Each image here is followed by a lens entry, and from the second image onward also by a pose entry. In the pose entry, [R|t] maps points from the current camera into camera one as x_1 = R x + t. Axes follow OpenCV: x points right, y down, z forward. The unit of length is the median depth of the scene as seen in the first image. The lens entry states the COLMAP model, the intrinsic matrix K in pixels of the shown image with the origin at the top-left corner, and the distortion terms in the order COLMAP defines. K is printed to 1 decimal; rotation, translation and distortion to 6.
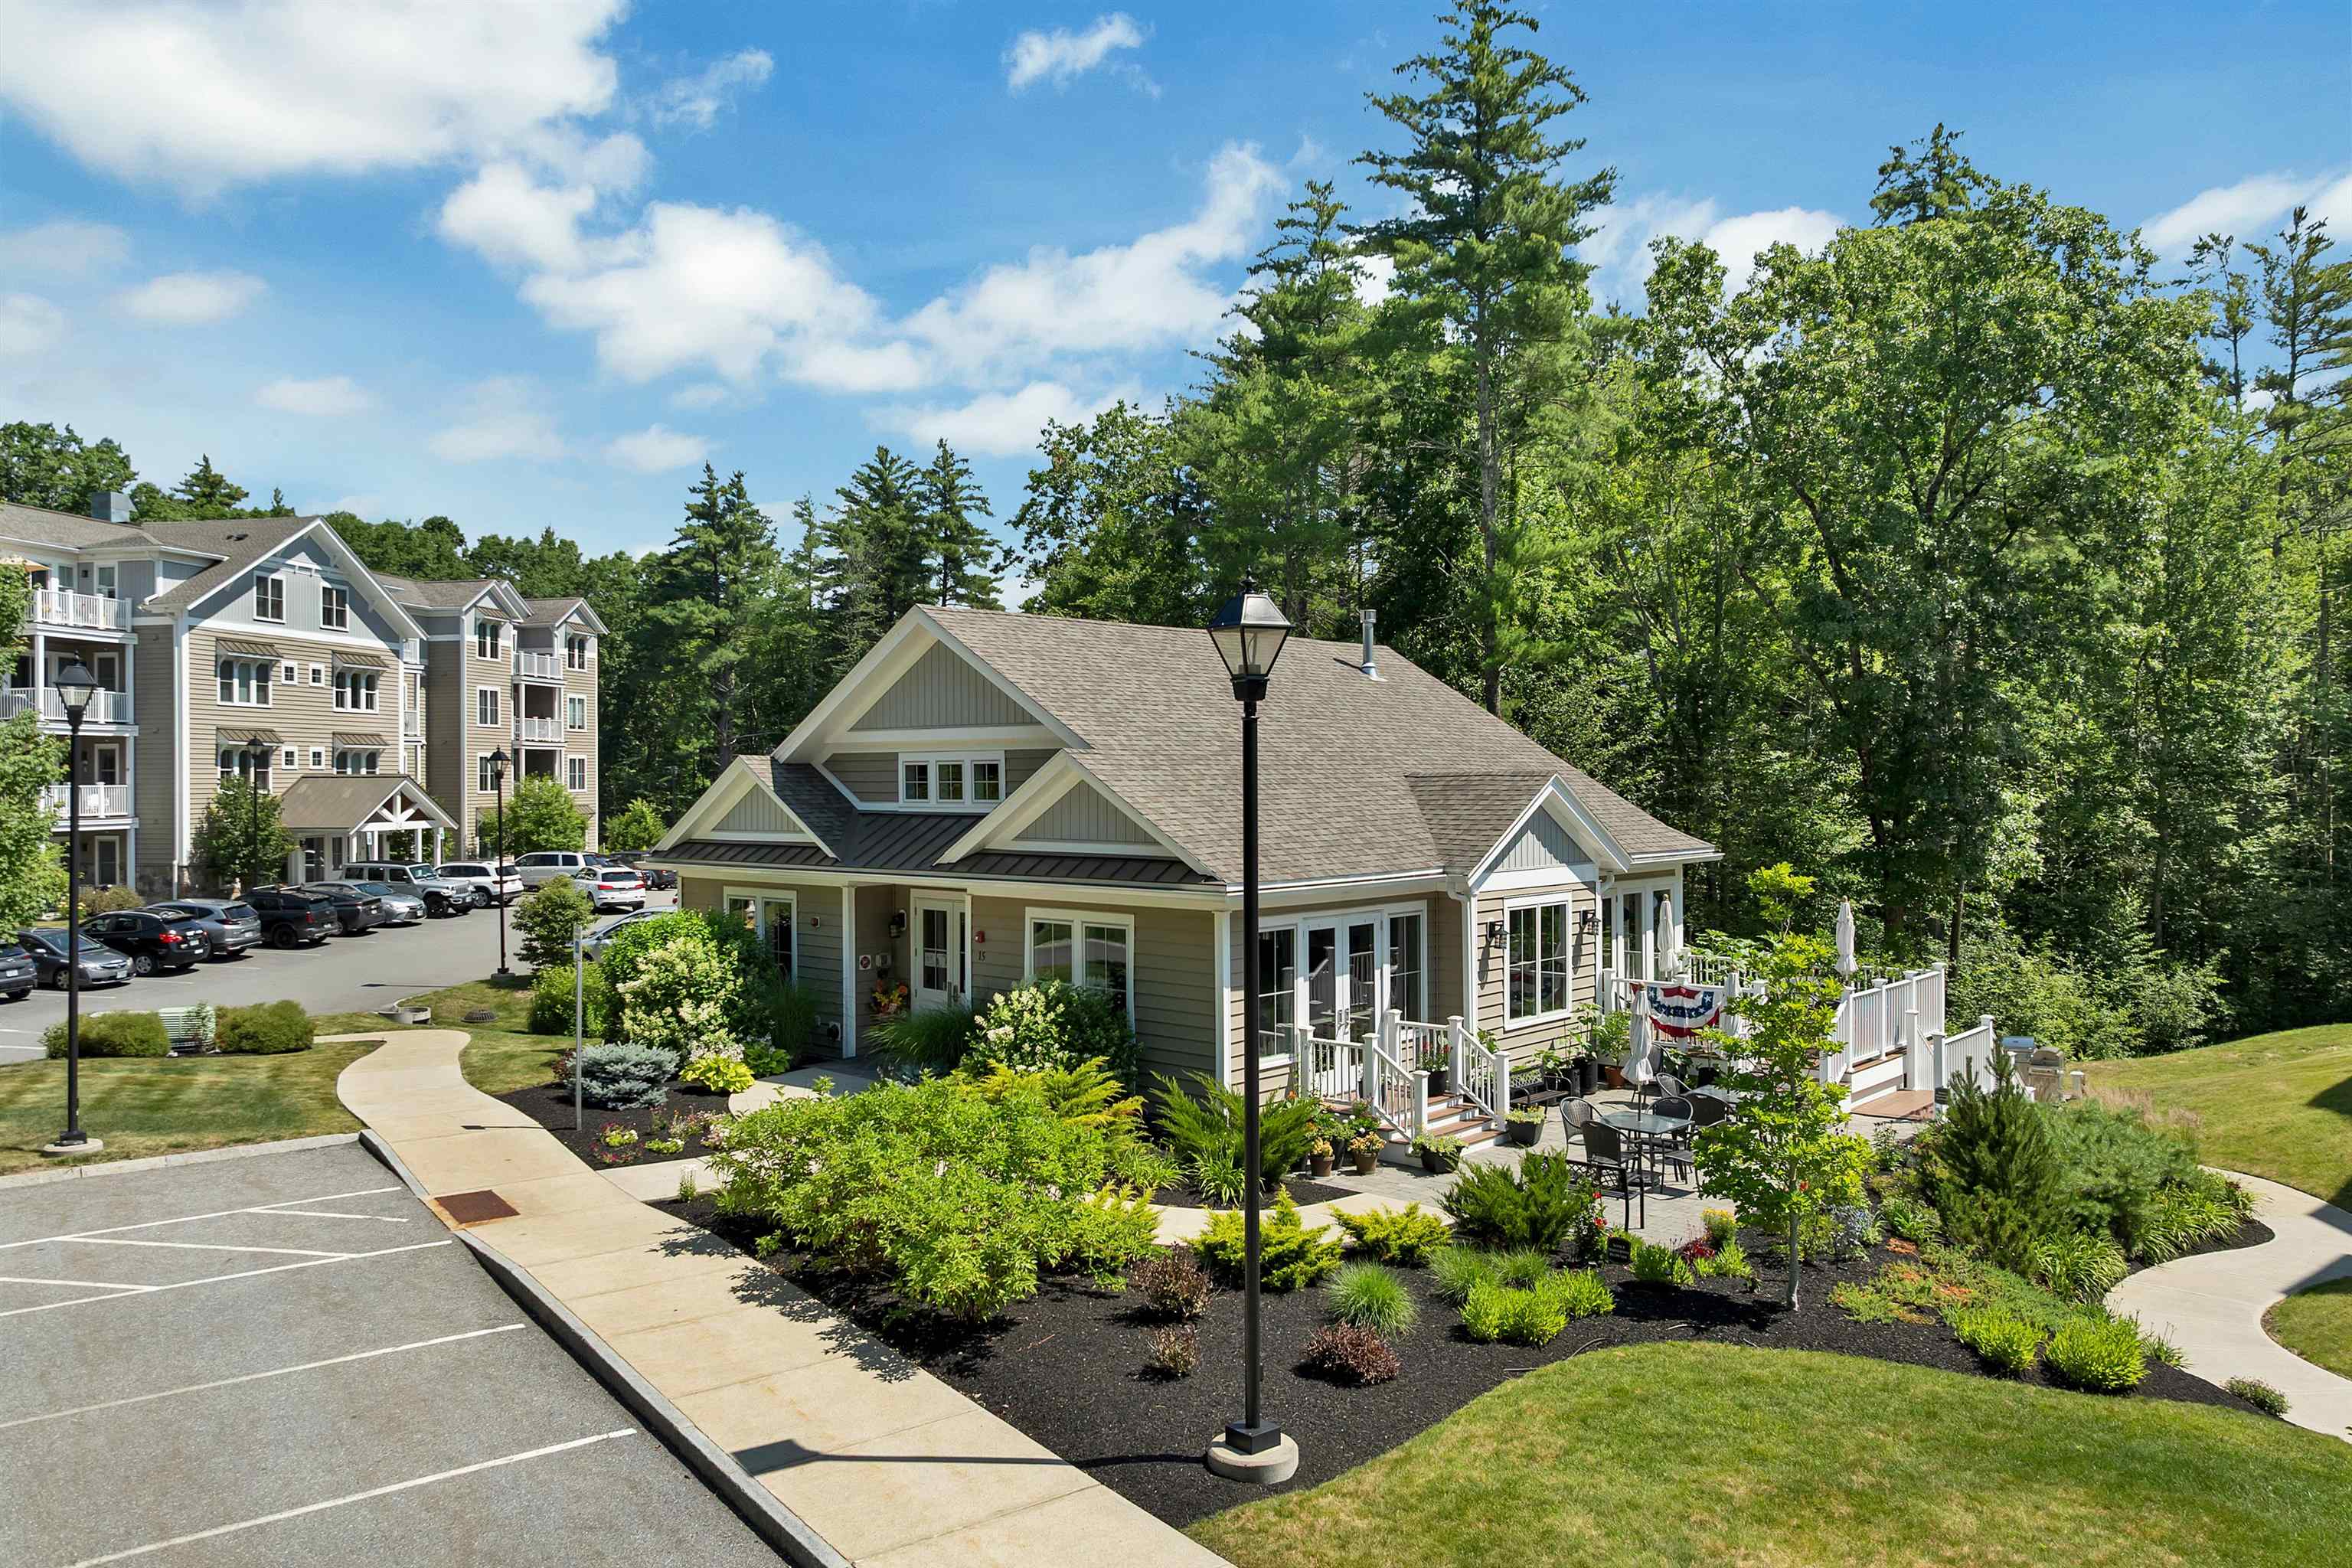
lens RADIAL K [[1762.6, 0, 1173.7], [0, 1762.6, 775.0], [0, 0, 1]] dist [-0.020457, 0.000477]
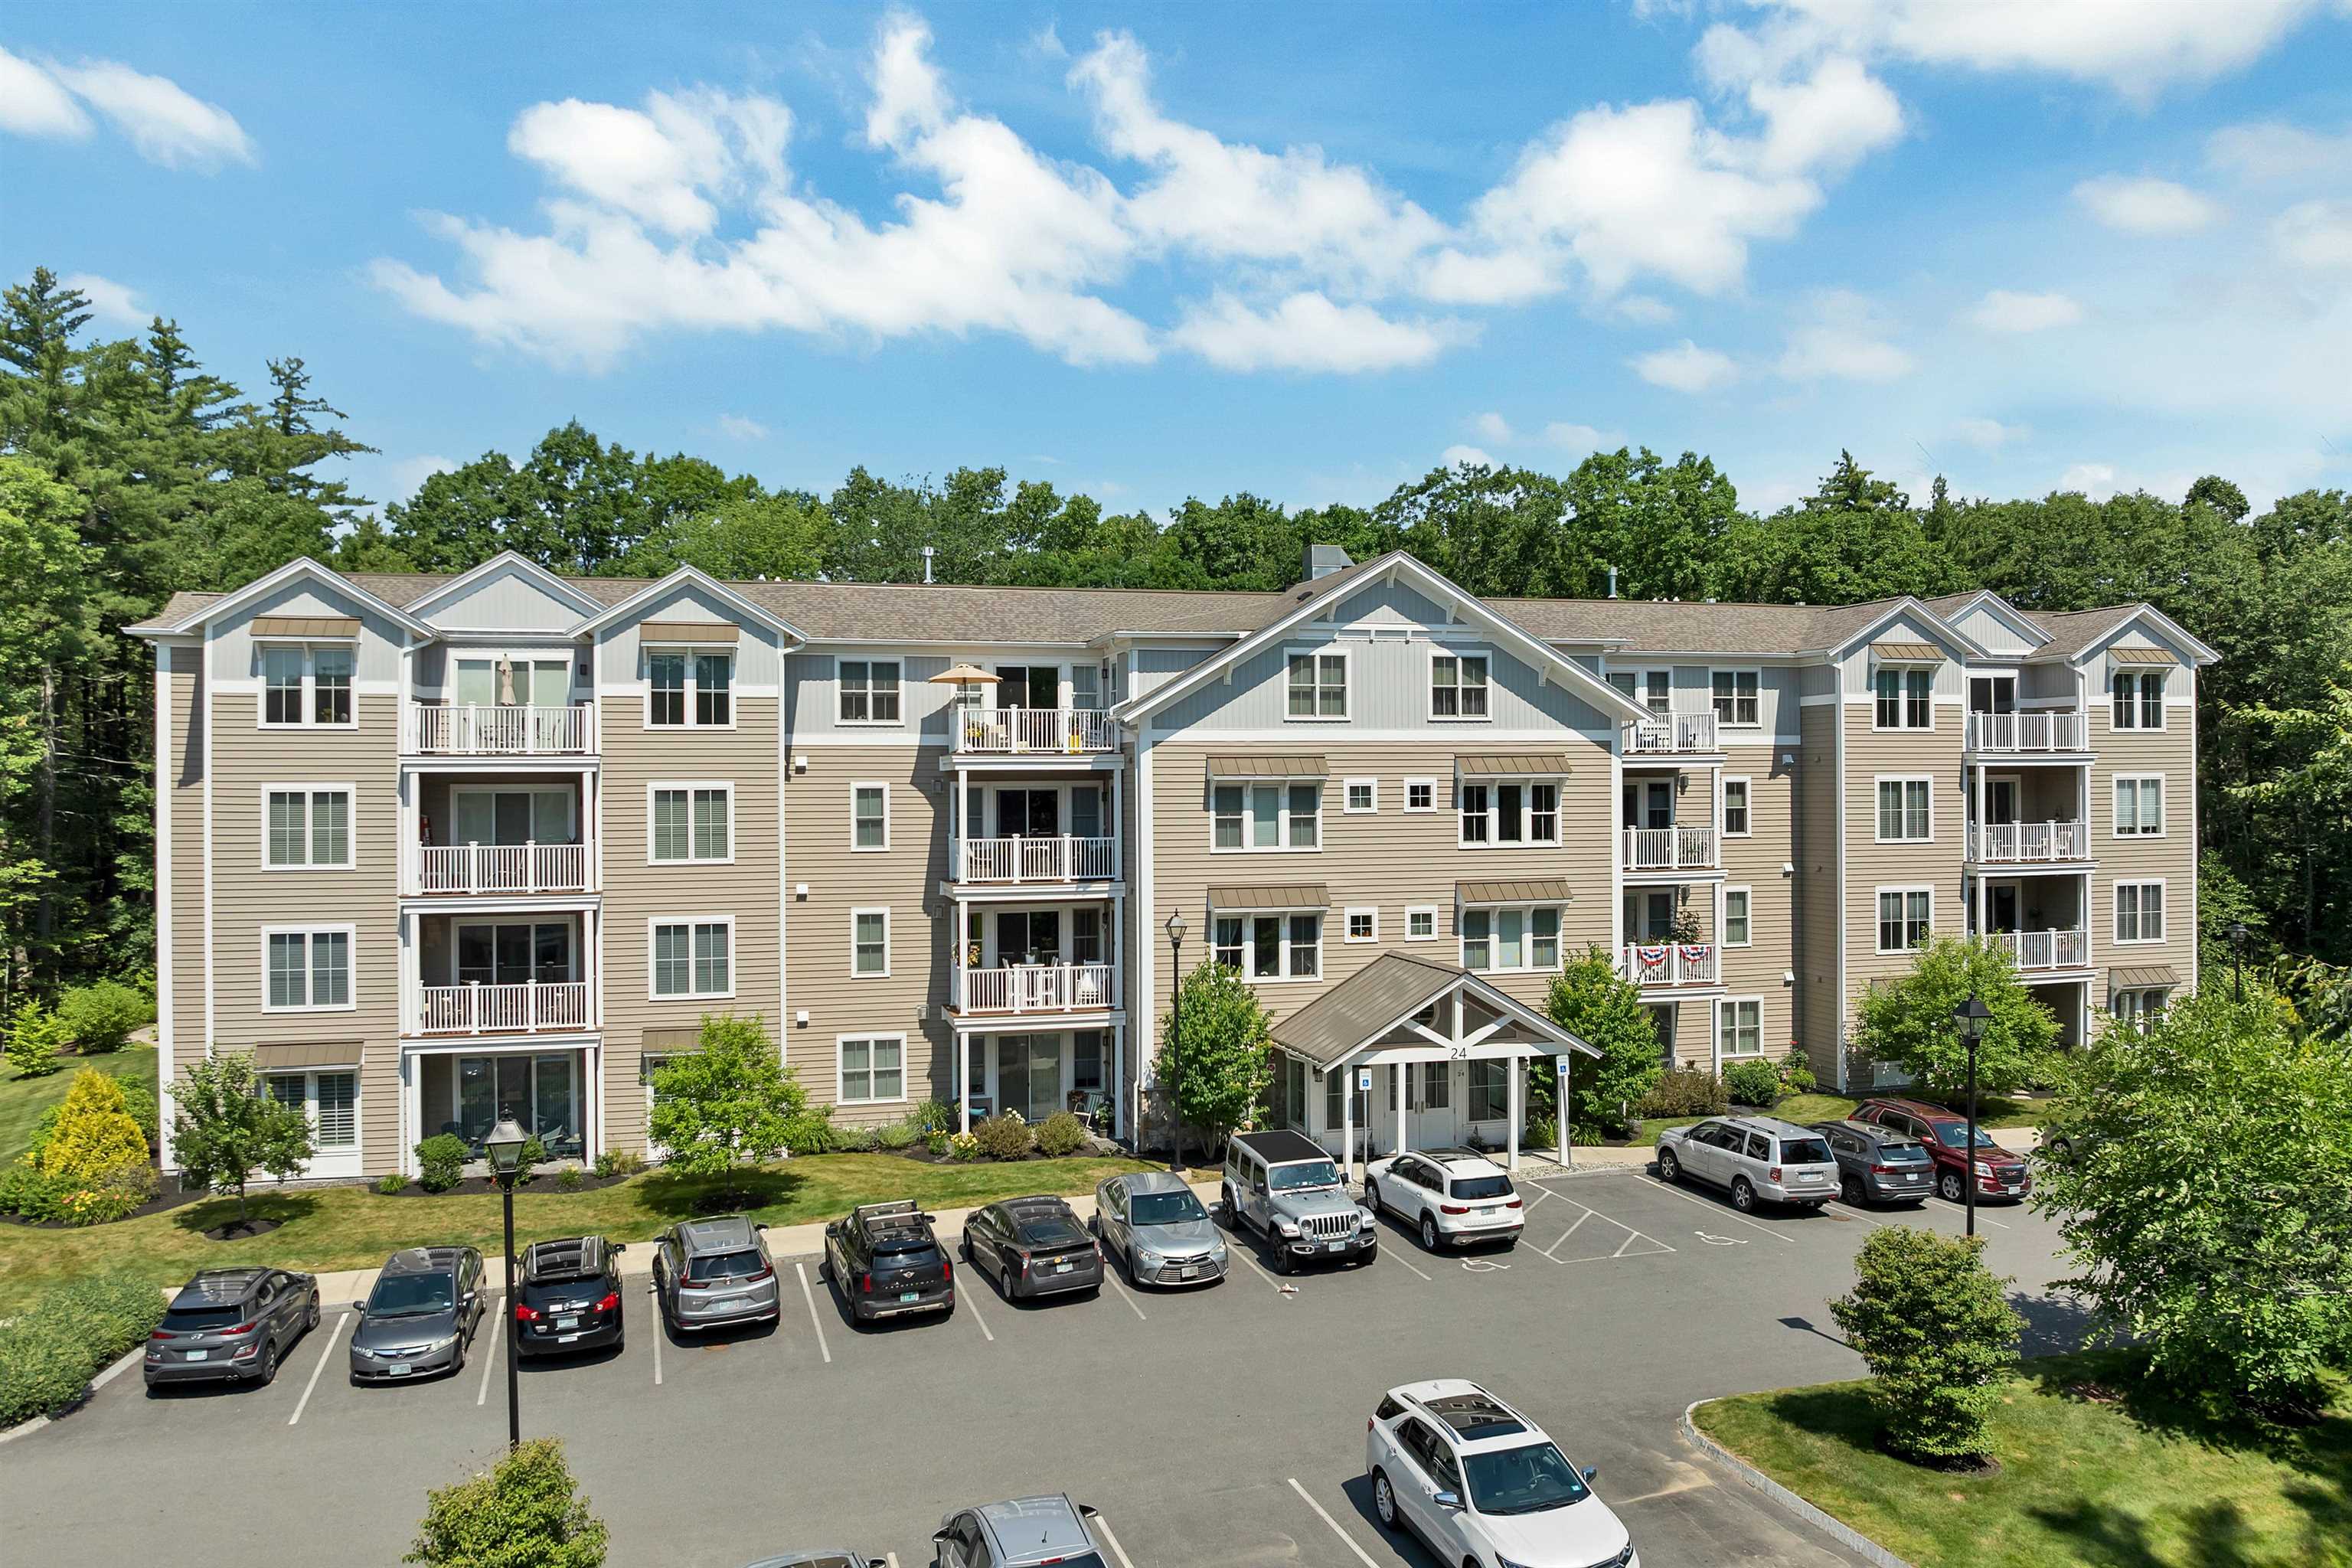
lens RADIAL K [[1762.6, 0, 1168.3], [0, 1762.6, 782.7], [0, 0, 1]] dist [-0.020457, 0.000477]
pose [[0.420803, 0.002144, -0.907149, 0.060895], [0.007475, 0.999955, 0.005830, -0.064651], [0.907121, -0.009234, 0.420768, 0.632776]]
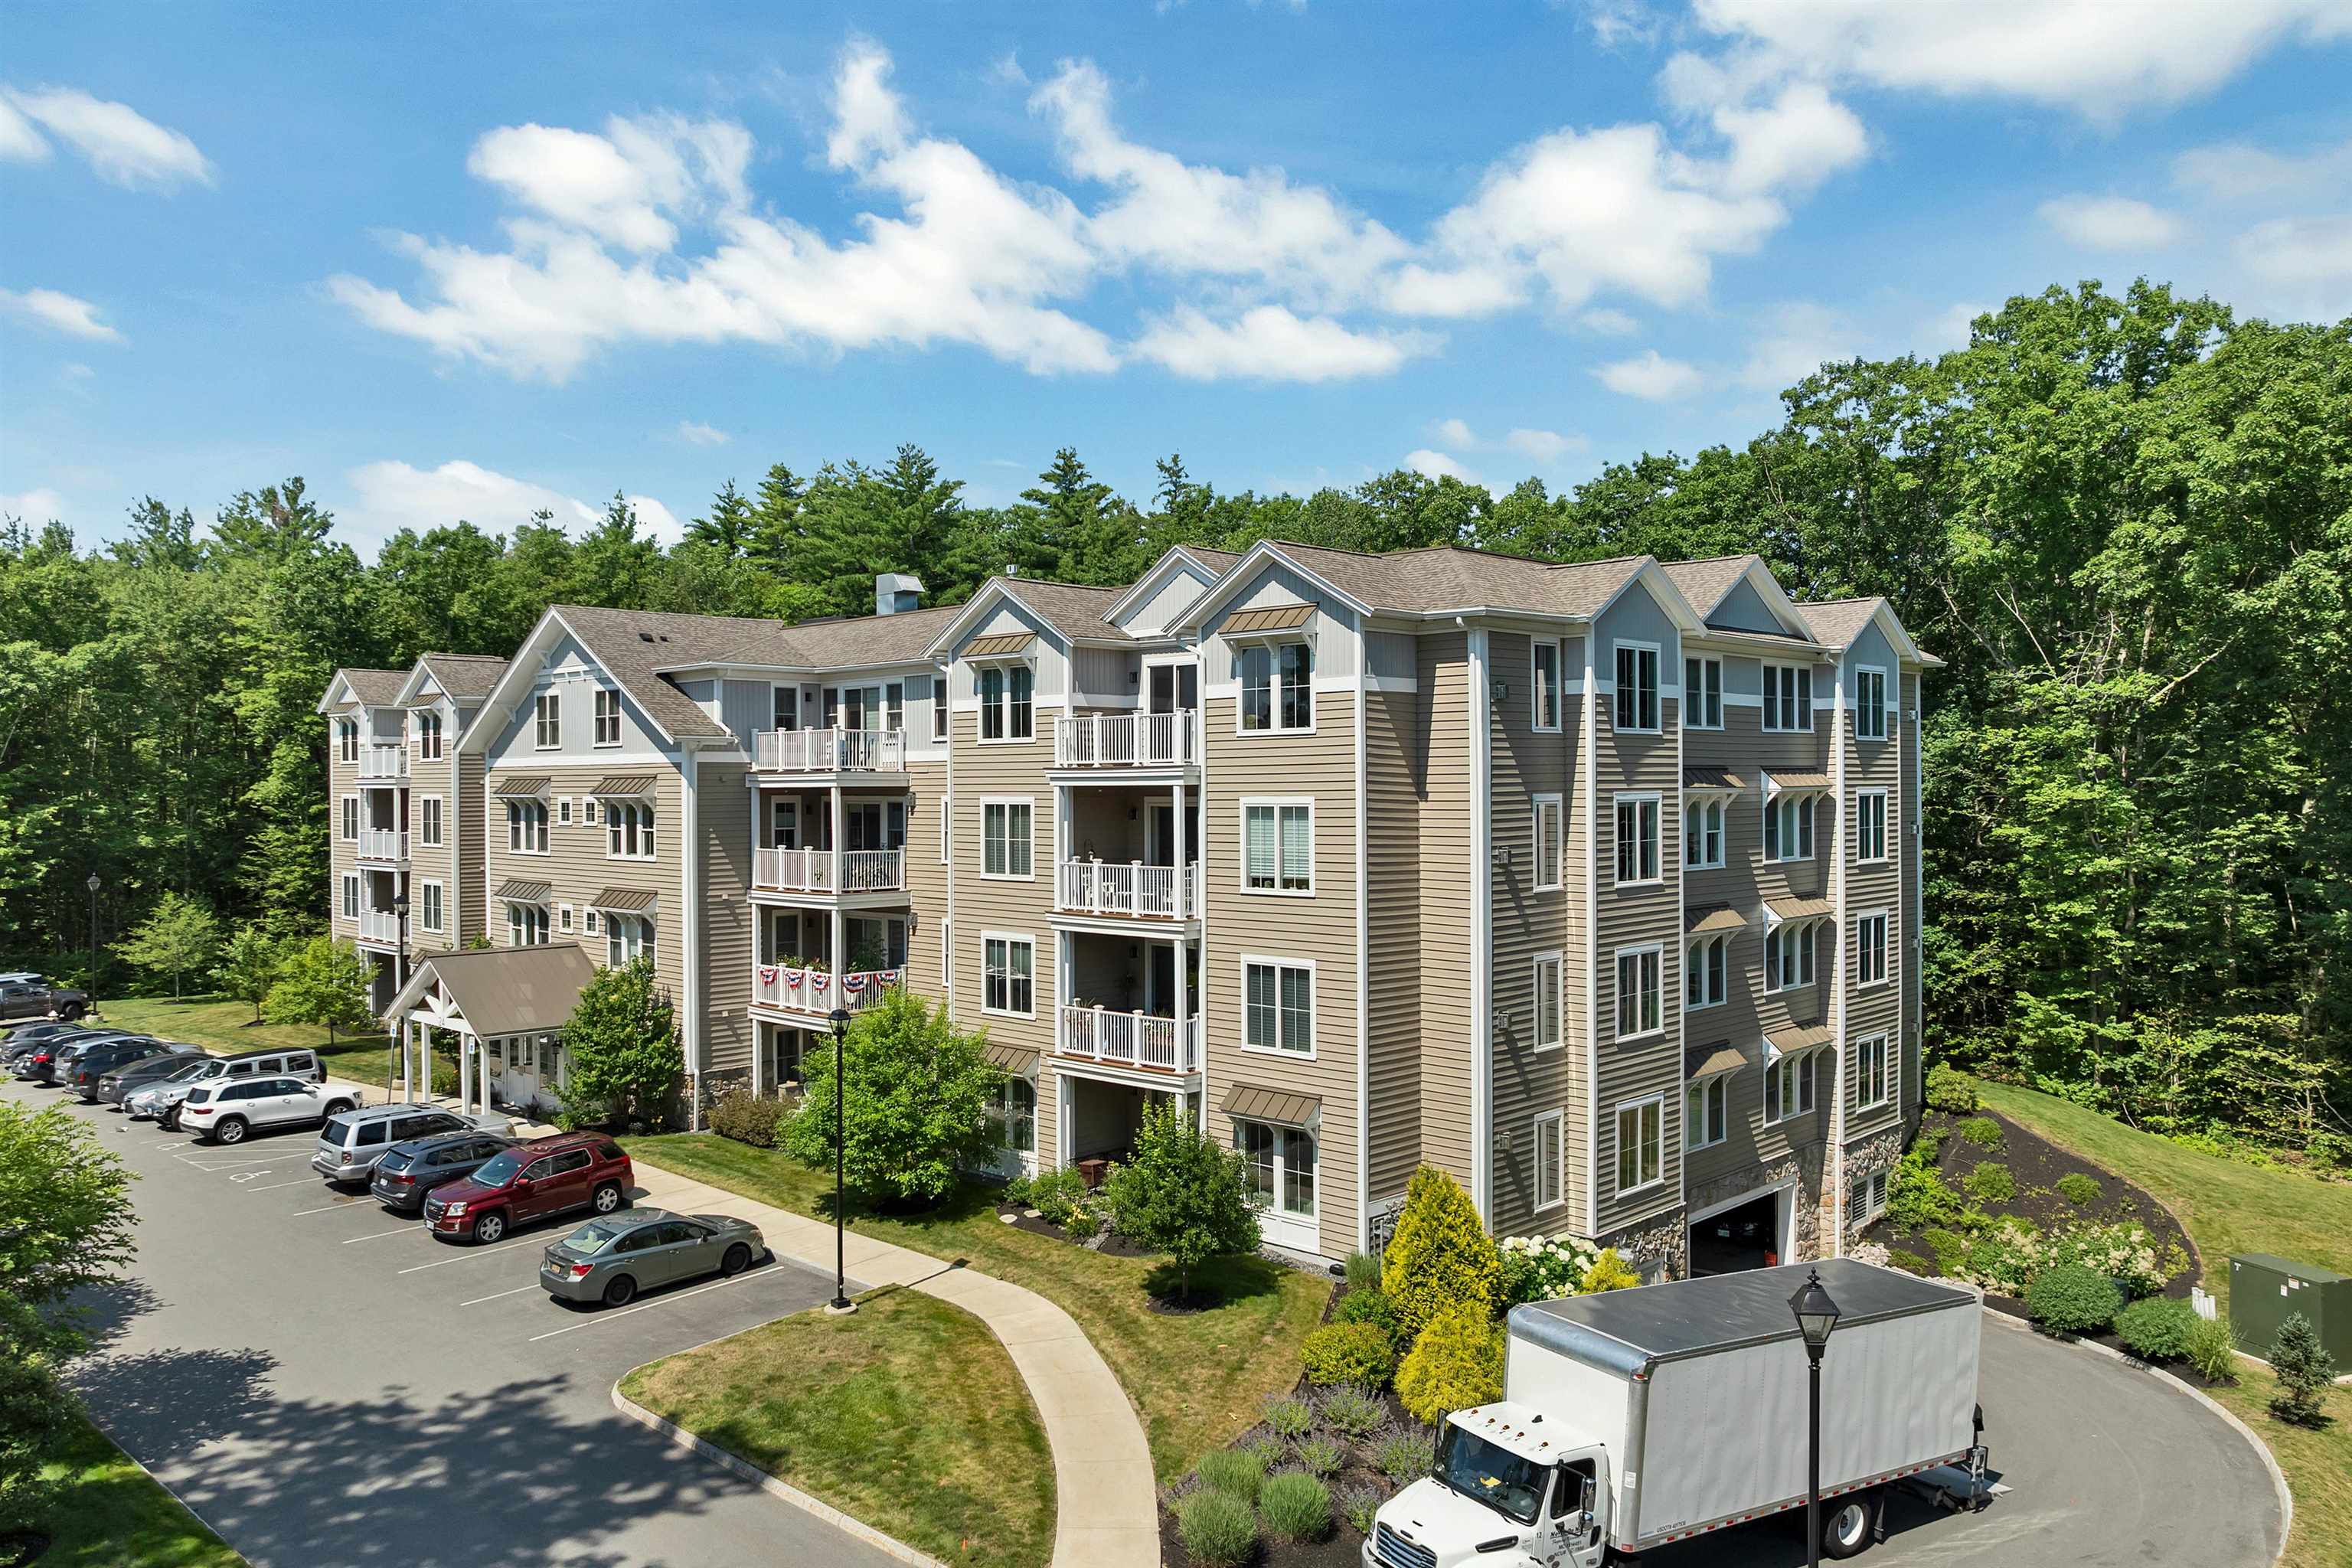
lens RADIAL K [[1762.6, 0, 1172.7], [0, 1762.6, 780.5], [0, 0, 1]] dist [-0.020457, 0.000477]
pose [[-0.583781, 0.009622, -0.811854, -0.023799], [0.012768, 0.999915, 0.002670, -0.067780], [0.811811, -0.008808, -0.583854, 1.616670]]
